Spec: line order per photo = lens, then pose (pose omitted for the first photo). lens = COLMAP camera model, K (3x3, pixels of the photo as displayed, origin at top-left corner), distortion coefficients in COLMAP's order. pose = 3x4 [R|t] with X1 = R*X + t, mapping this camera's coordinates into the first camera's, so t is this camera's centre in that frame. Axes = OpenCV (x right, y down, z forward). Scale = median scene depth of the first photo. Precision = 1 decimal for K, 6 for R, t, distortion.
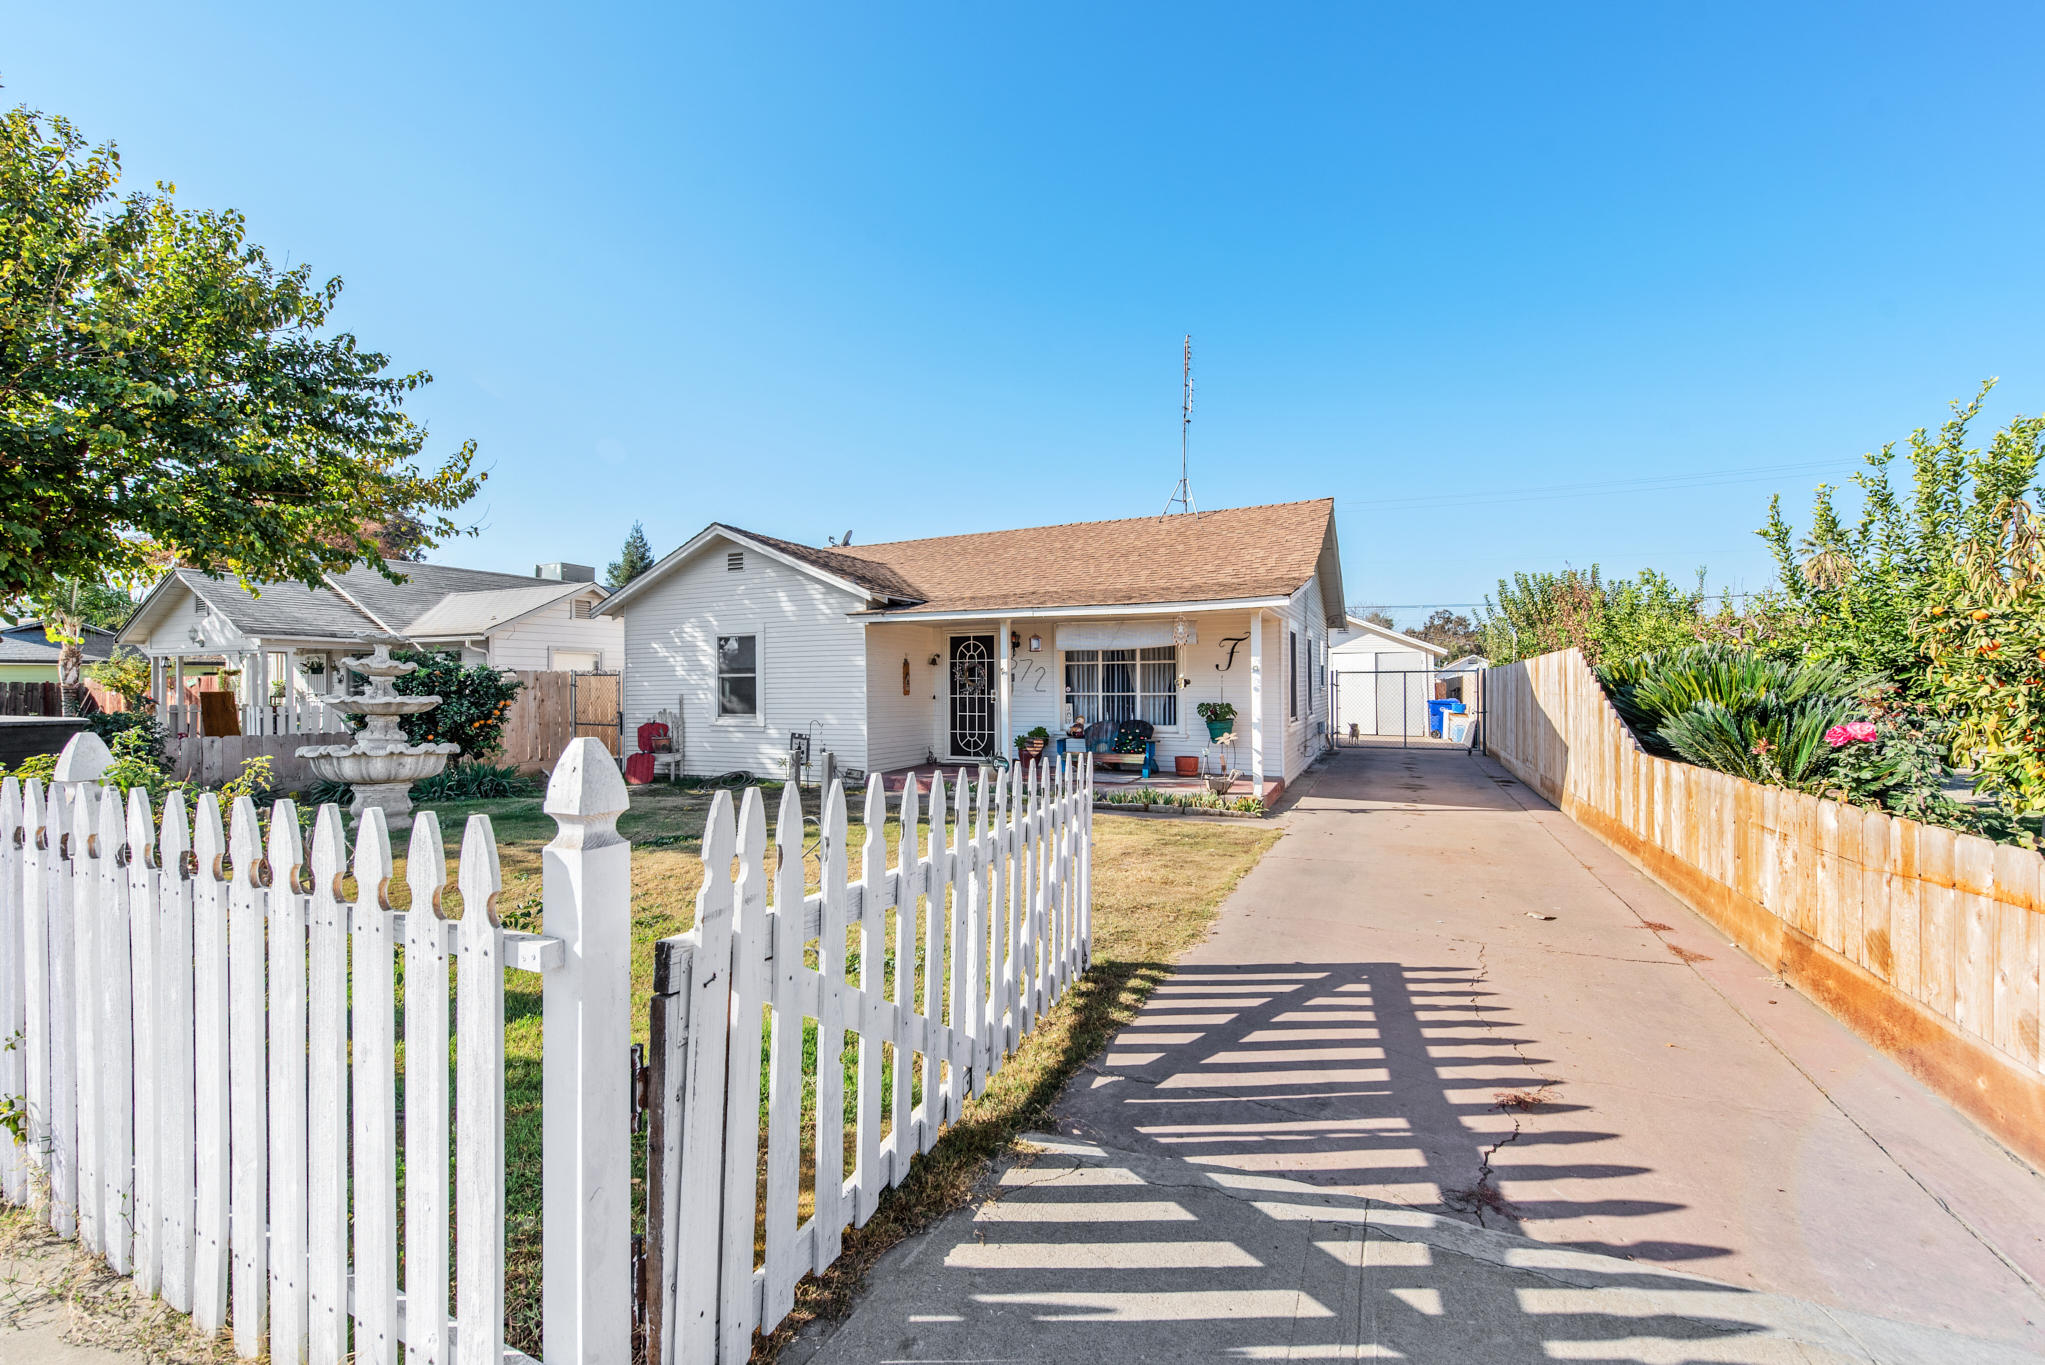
lens RADIAL K [[820.0, 0, 1022.2], [0, 820.0, 667.9], [0, 0, 1]] dist [-0.002584, -0.000165]
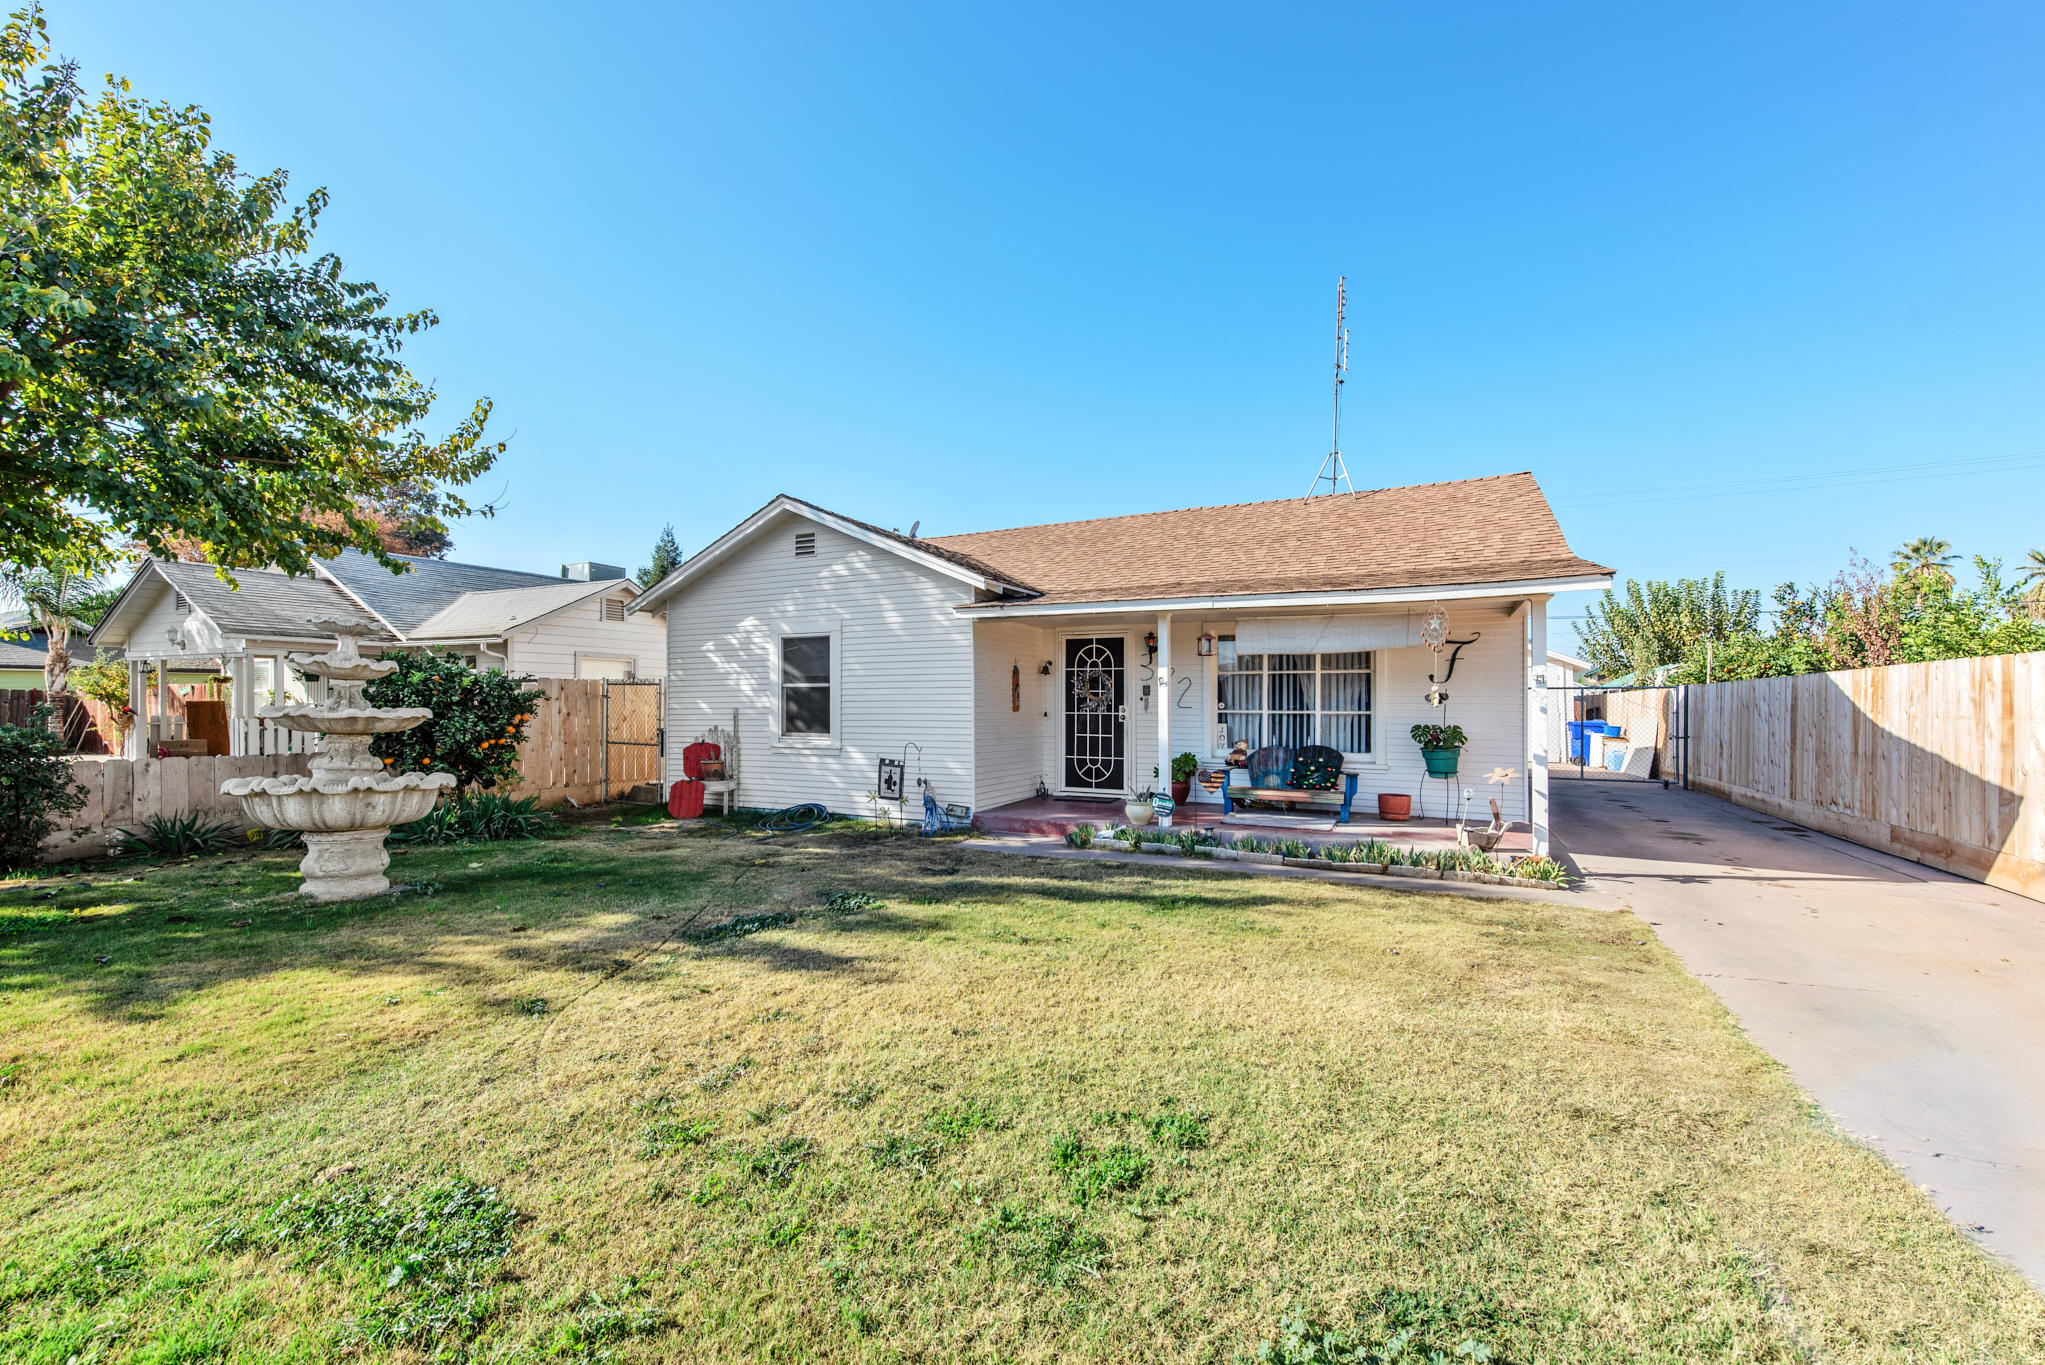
lens RADIAL K [[833.8, 0, 1022.5], [0, 833.8, 682.5], [0, 0, 1]] dist [0.002032, -0.000147]
pose [[0.999506, 0.006957, -0.030655, -0.109748], [-0.006999, 0.999975, -0.001261, 0.005964], [0.030645, 0.001475, 0.999529, 0.185663]]
